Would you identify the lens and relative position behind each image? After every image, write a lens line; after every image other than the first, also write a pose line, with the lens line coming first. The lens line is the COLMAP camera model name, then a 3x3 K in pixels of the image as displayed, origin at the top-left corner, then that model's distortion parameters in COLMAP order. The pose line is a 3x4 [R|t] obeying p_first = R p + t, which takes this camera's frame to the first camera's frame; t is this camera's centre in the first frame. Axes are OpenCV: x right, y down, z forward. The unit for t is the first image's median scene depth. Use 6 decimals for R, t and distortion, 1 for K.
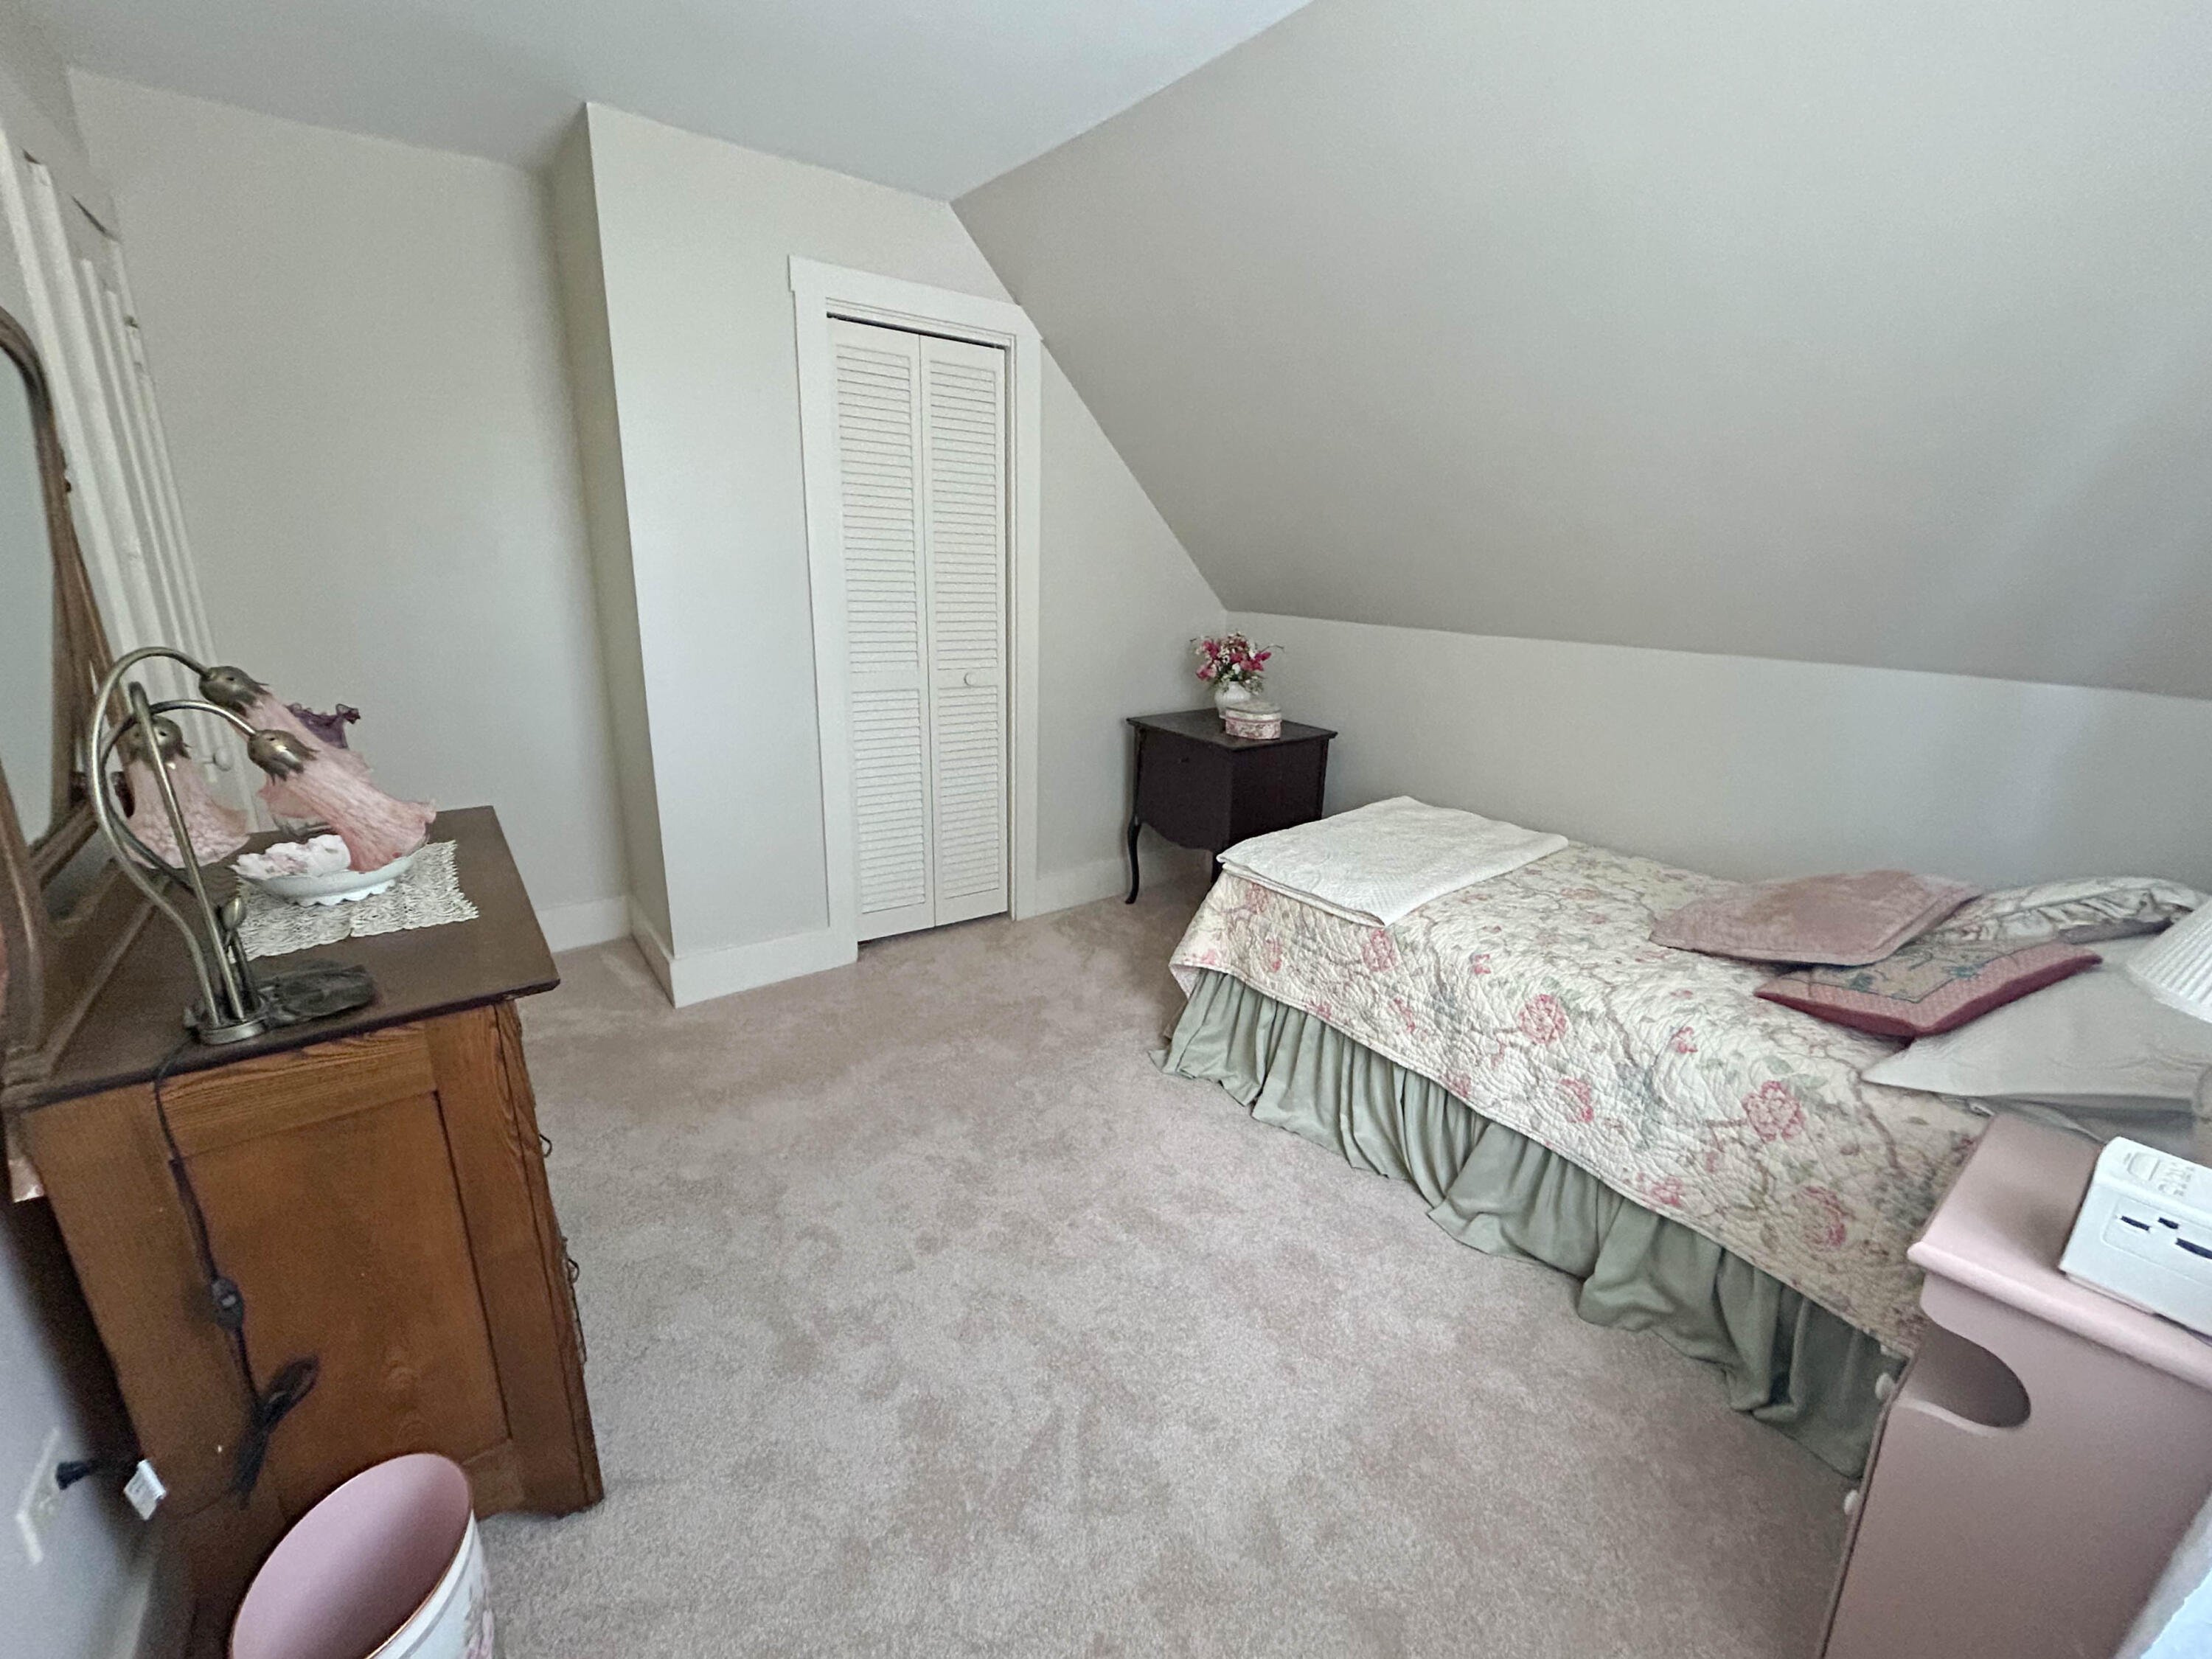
lens RADIAL K [[902.0, 0, 1110.6], [0, 902.0, 824.0], [0, 0, 1]] dist [-0.003094, 0.000032]
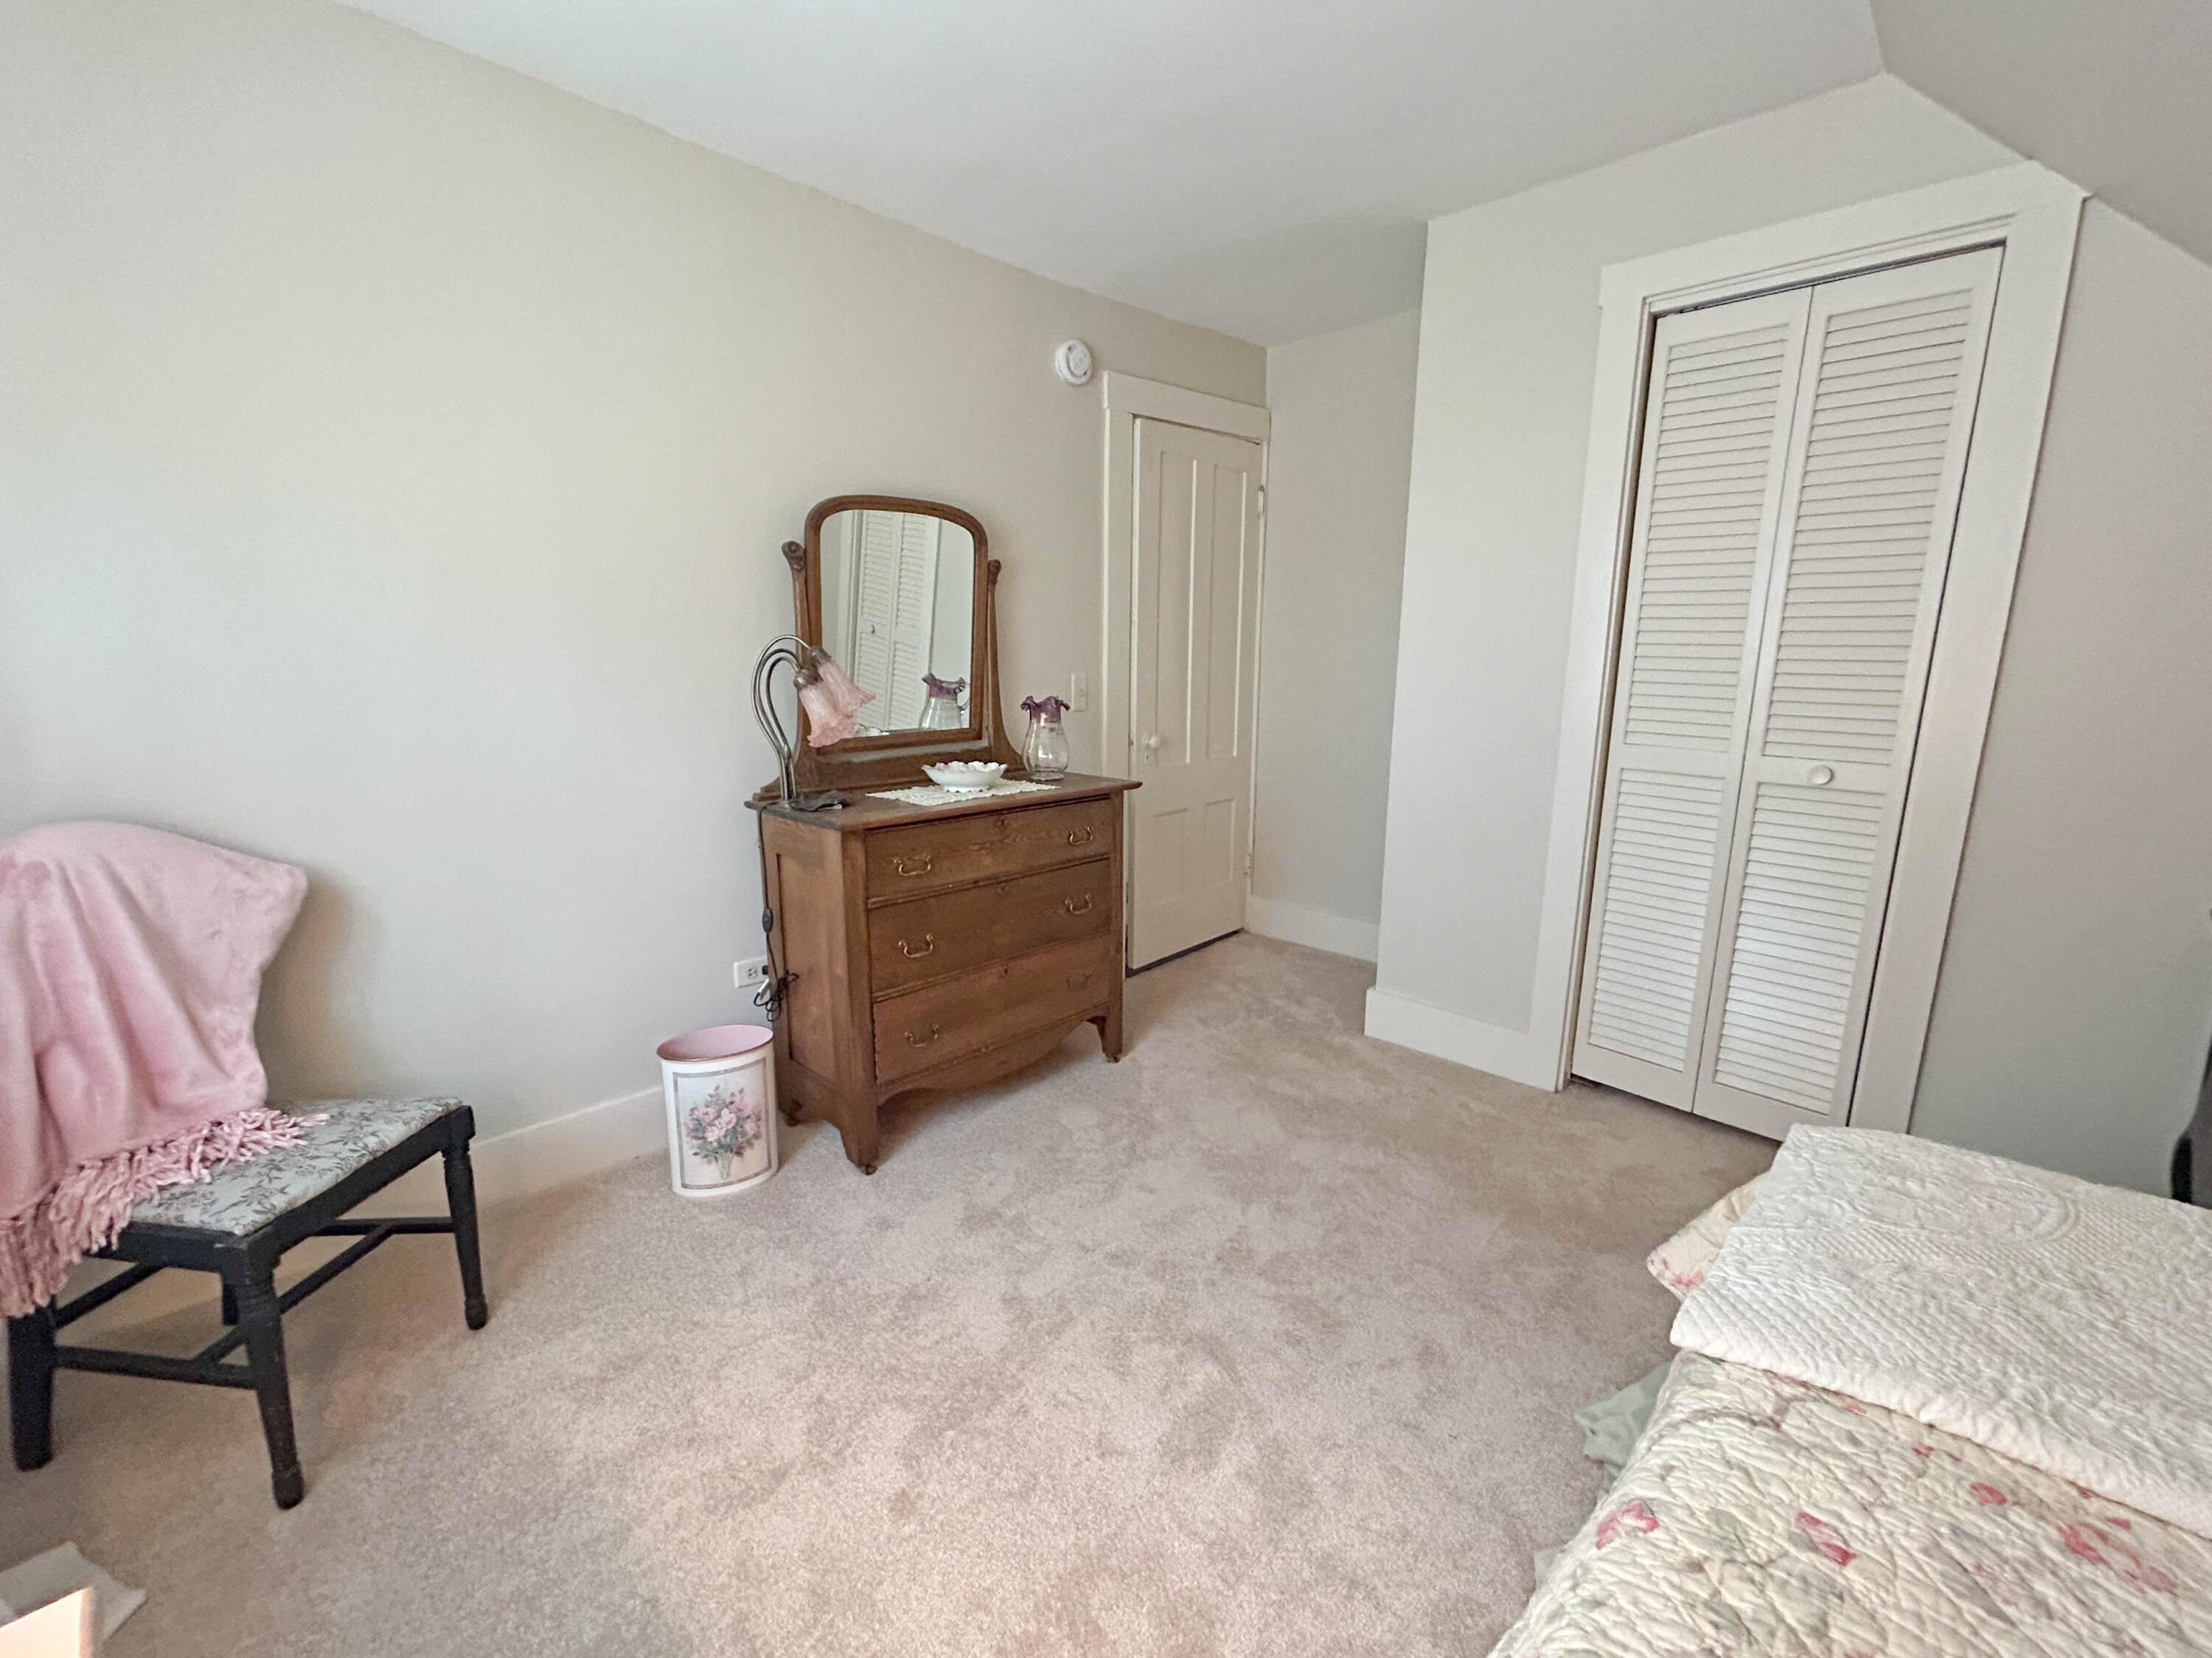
lens RADIAL K [[901.9, 0, 1103.9], [0, 901.9, 833.6], [0, 0, 1]] dist [-0.003094, 0.000032]
pose [[0.163685, 0.171035, -0.971573, 0.602540], [-0.272380, 0.954408, 0.122125, -0.089393], [0.948165, 0.244647, 0.202809, 0.573467]]
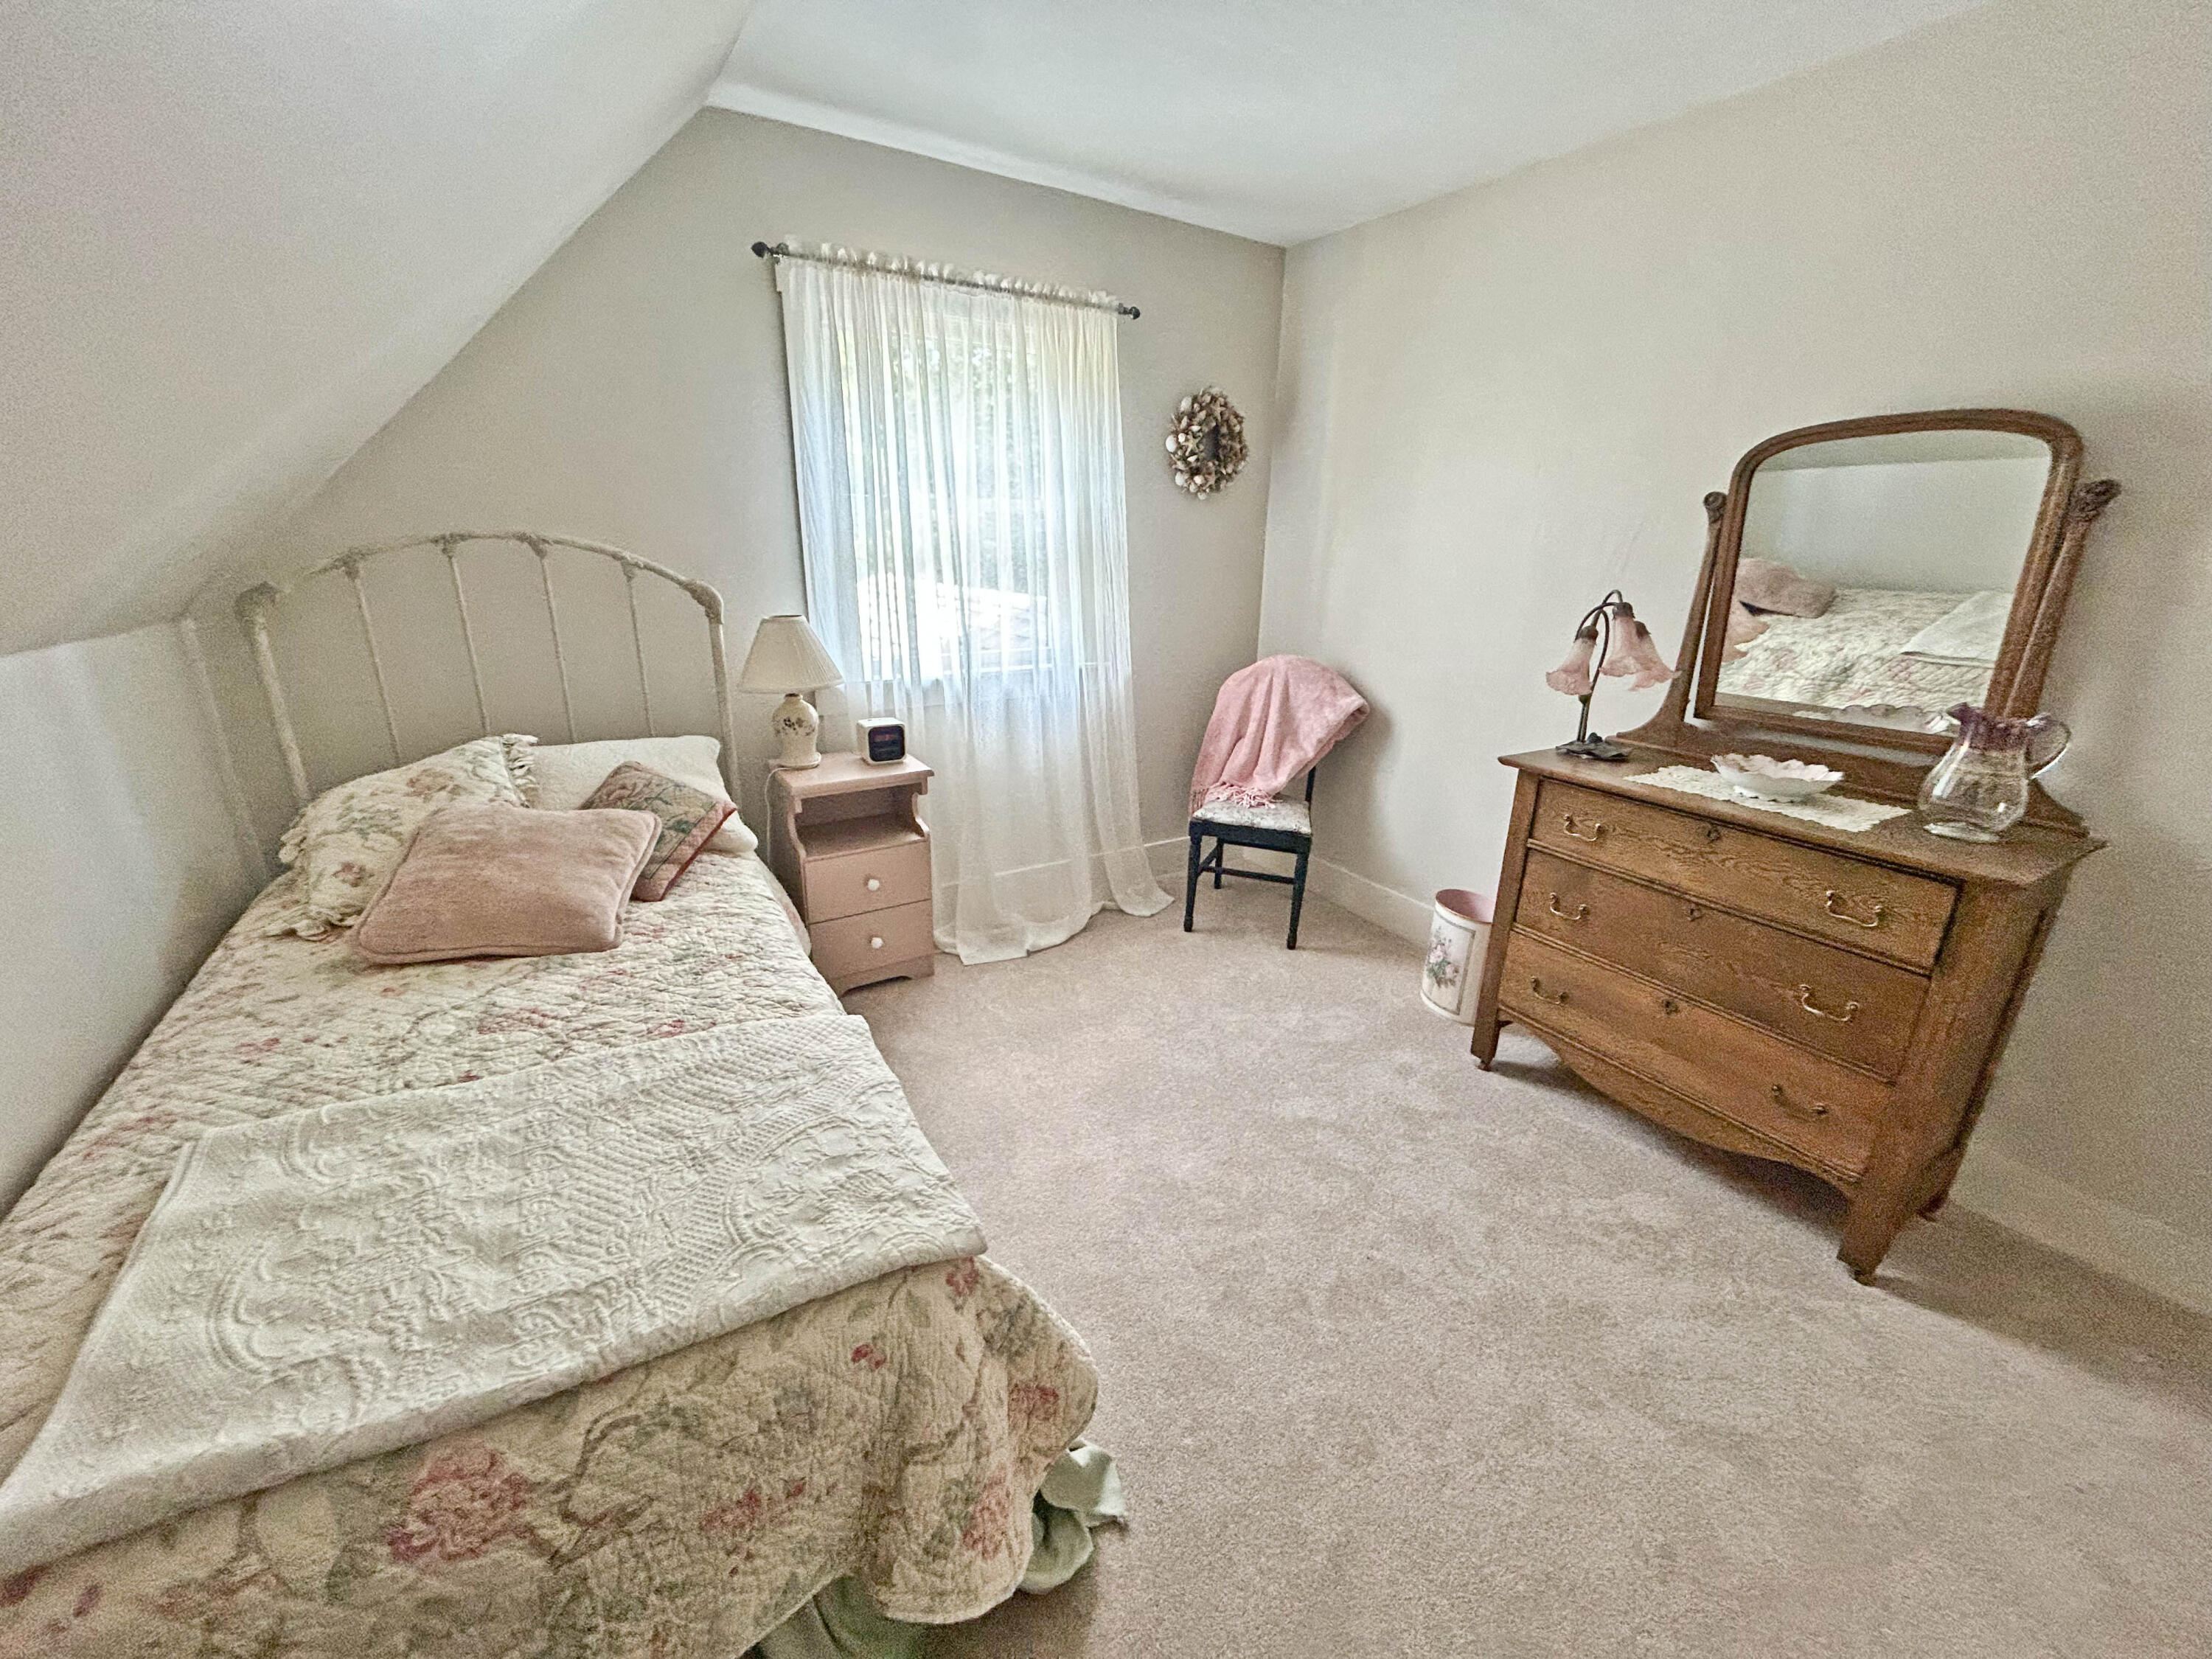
lens RADIAL K [[902.0, 0, 1102.2], [0, 902.0, 829.8], [0, 0, 1]] dist [-0.003094, 0.000032]
pose [[-0.995843, -0.057334, 0.070785, 0.127837], [-0.007867, 0.828300, 0.560229, -0.390652], [-0.090751, 0.557343, -0.825308, 1.350415]]
